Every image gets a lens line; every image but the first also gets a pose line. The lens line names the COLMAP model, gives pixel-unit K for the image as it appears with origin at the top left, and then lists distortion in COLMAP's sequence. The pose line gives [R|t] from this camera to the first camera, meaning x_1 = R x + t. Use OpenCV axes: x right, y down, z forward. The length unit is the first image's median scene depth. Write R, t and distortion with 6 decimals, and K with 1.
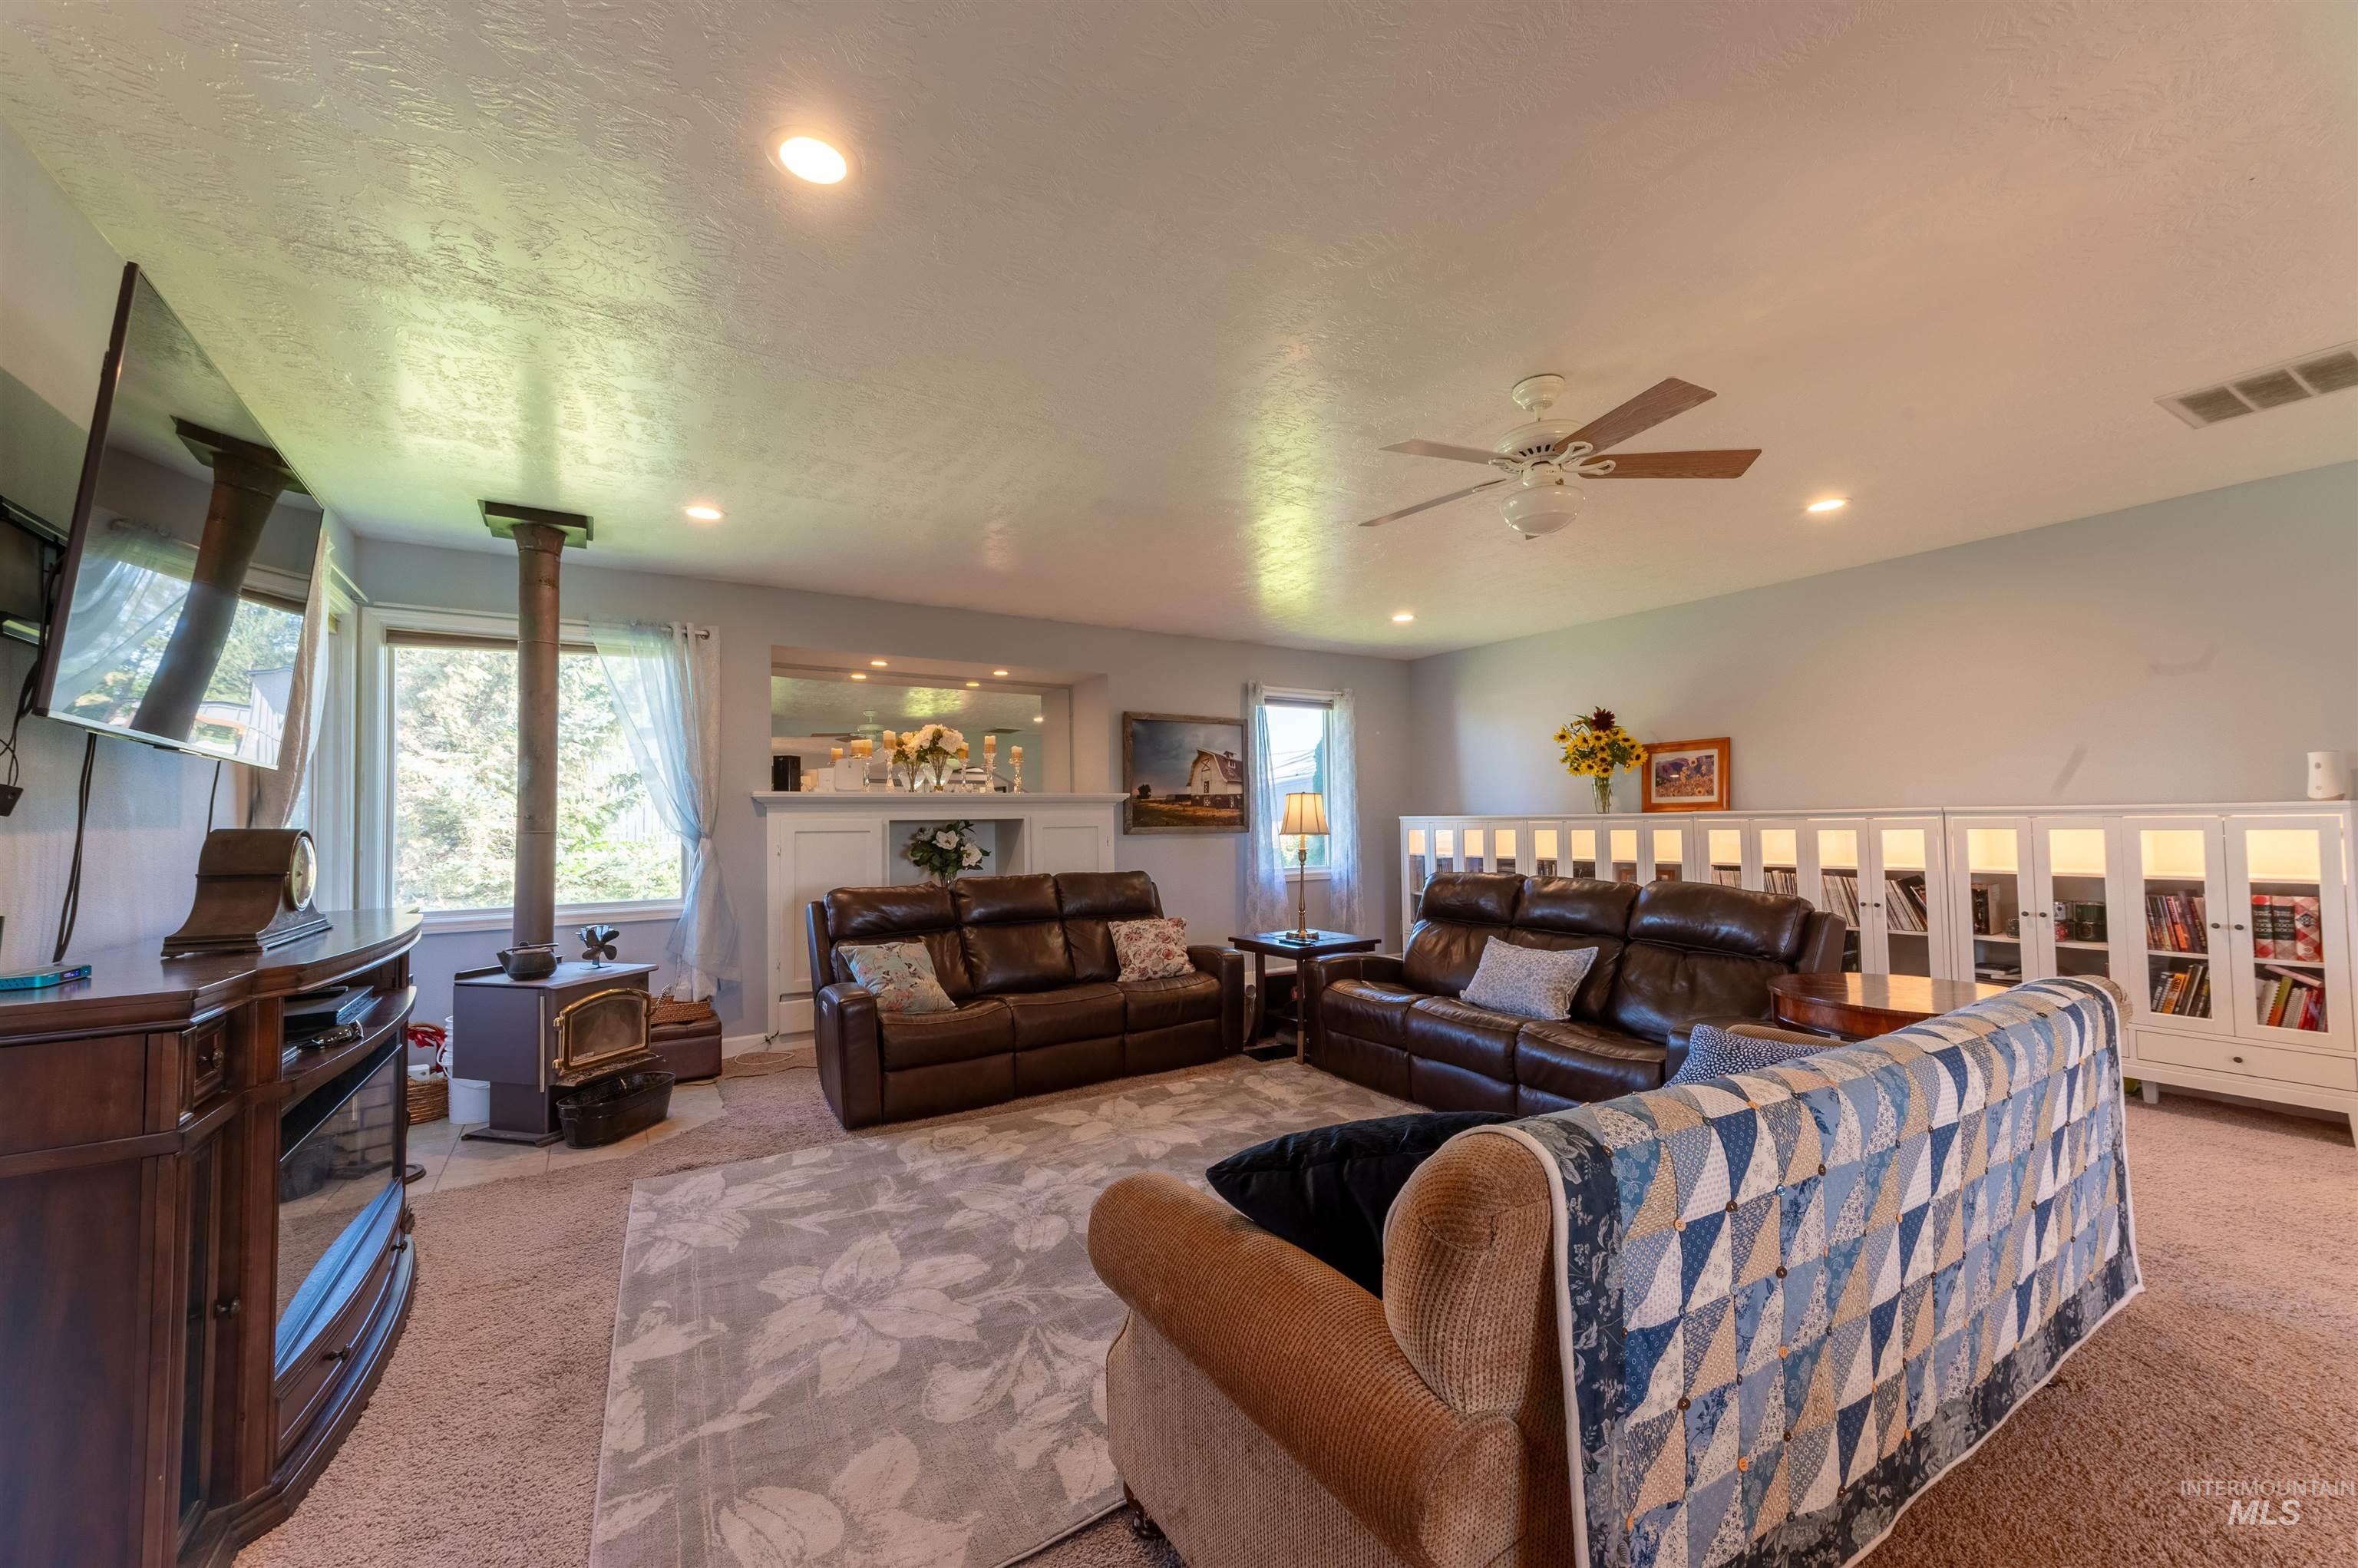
lens RADIAL K [[903.2, 0, 1172.3], [0, 903.2, 792.8], [0, 0, 1]] dist [0.002184, 0.000035]
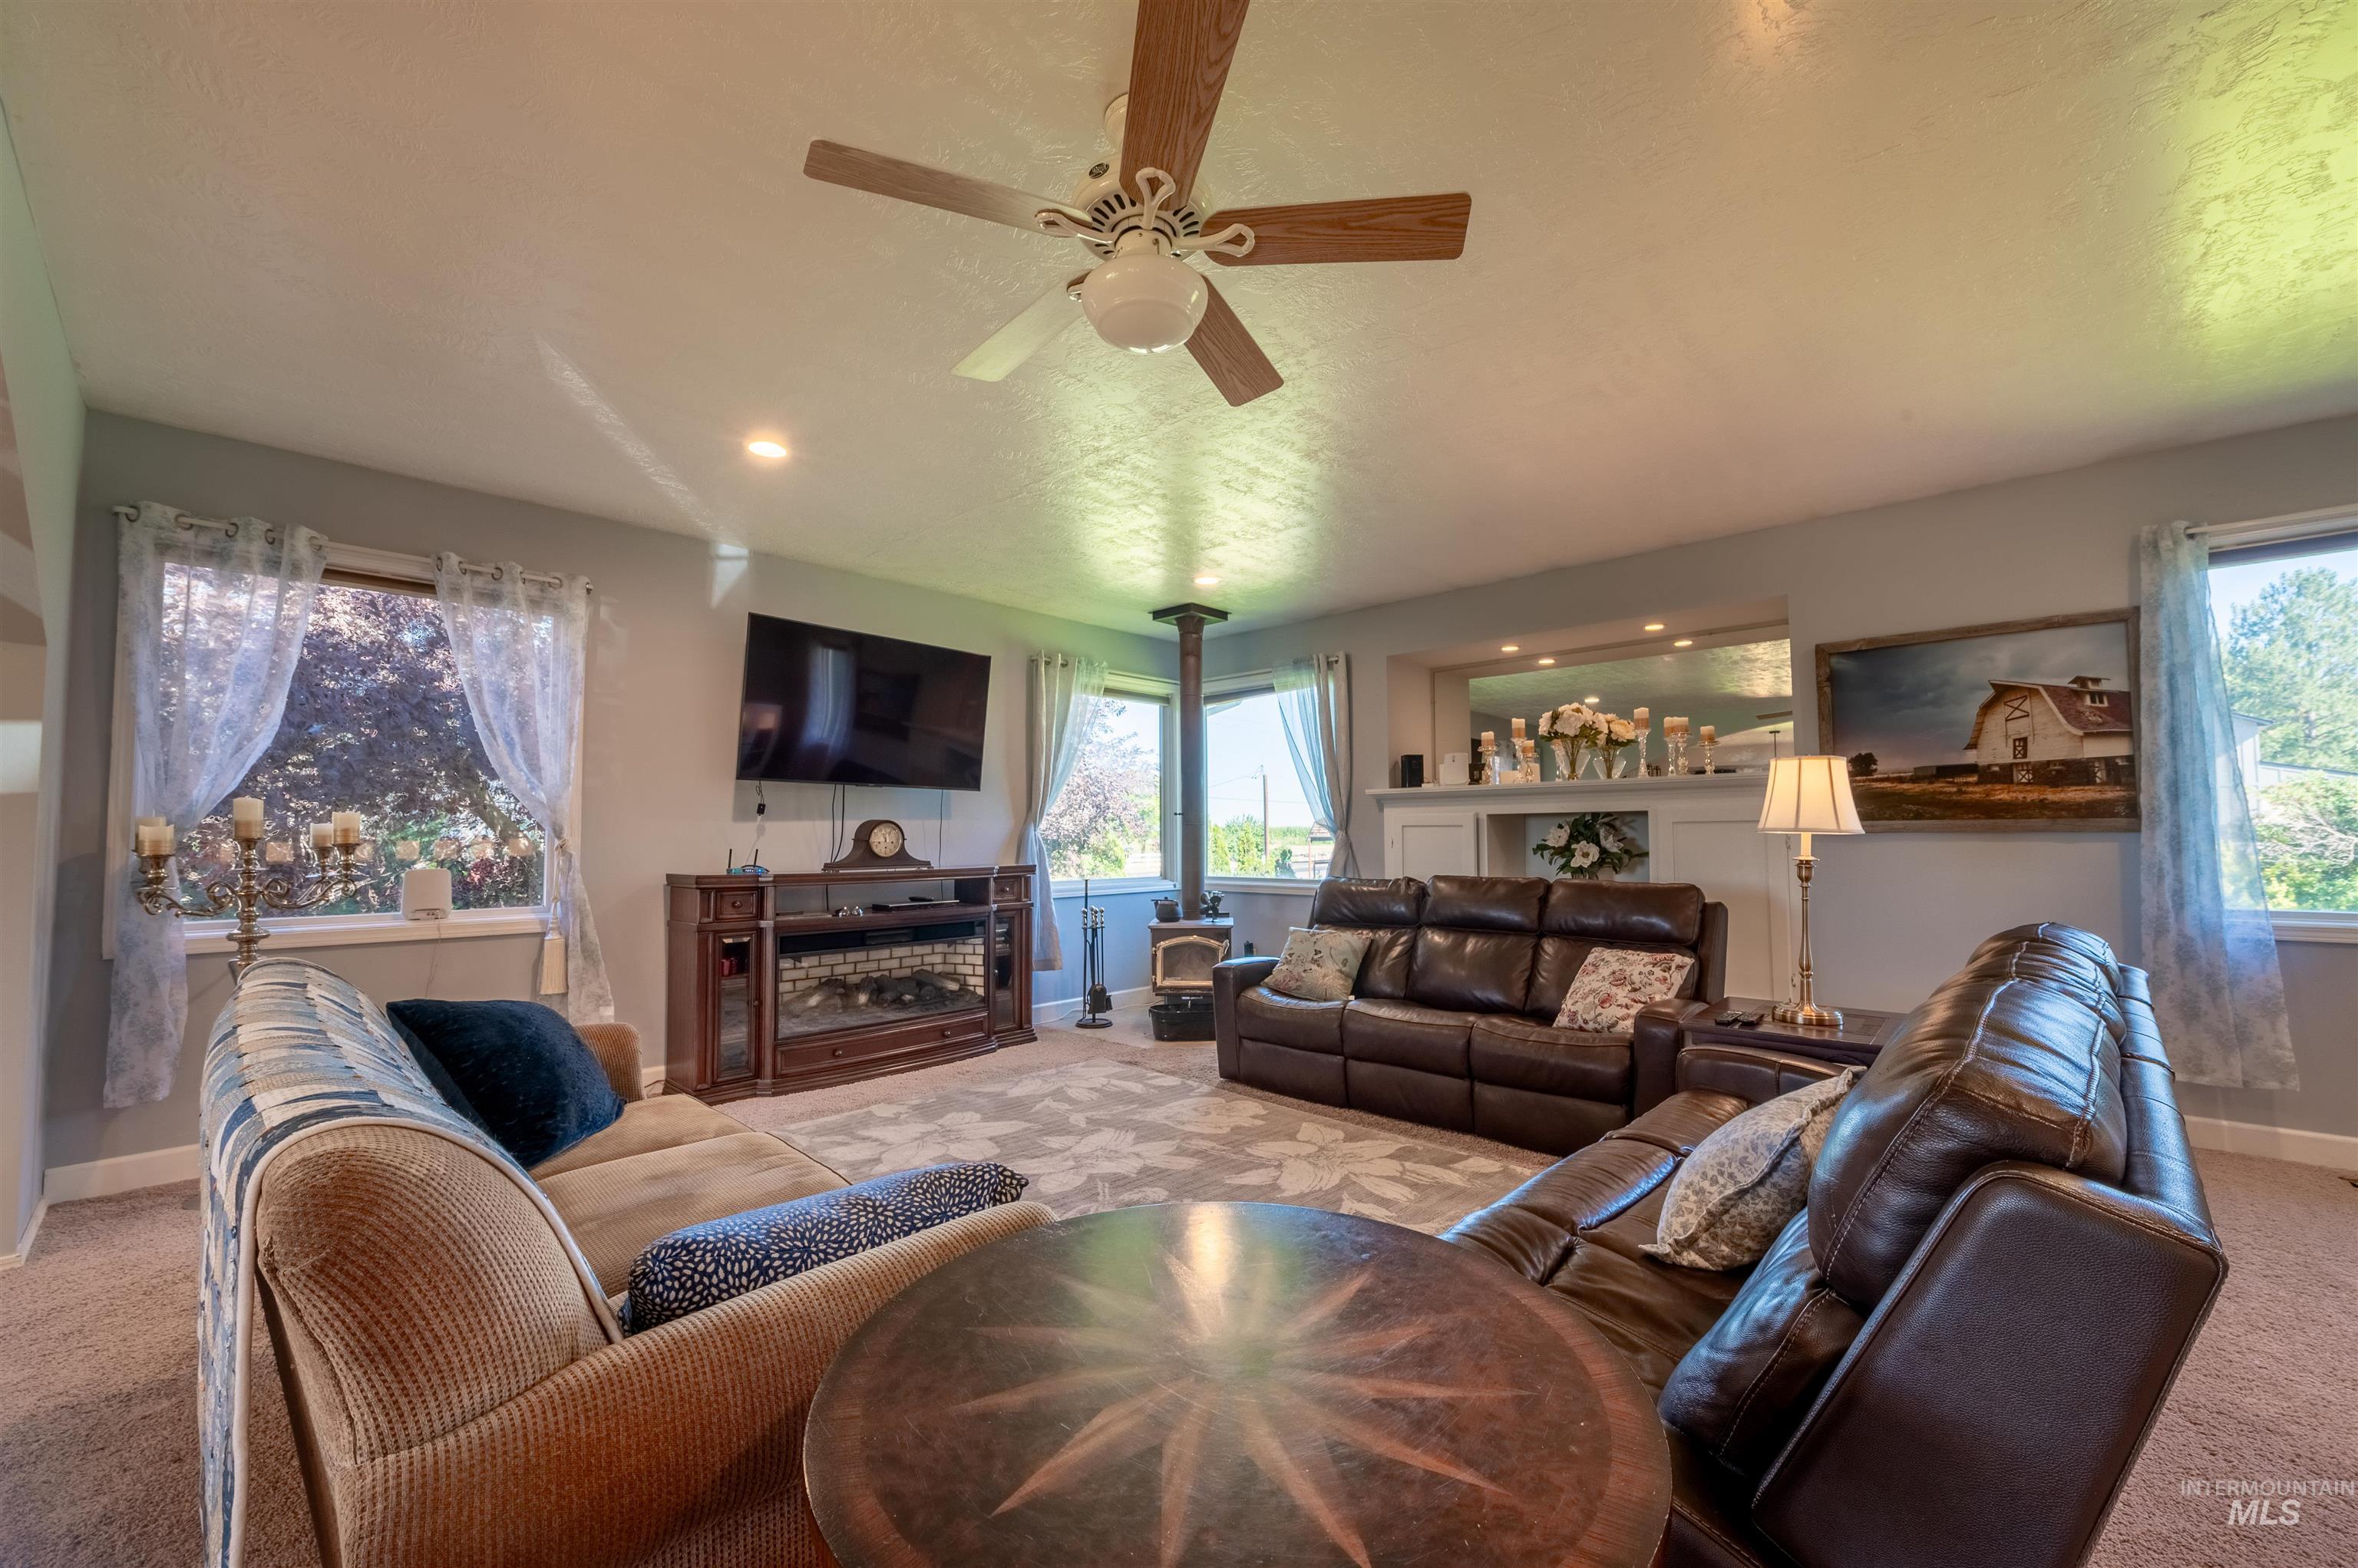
lens RADIAL K [[903.2, 0, 1172.3], [0, 903.2, 792.8], [0, 0, 1]] dist [0.002184, 0.000035]
pose [[0.262009, -0.032490, -0.964518, 0.537837], [0.035245, 0.999089, -0.024080, 0.019673], [0.964422, -0.027685, 0.262916, 0.445805]]
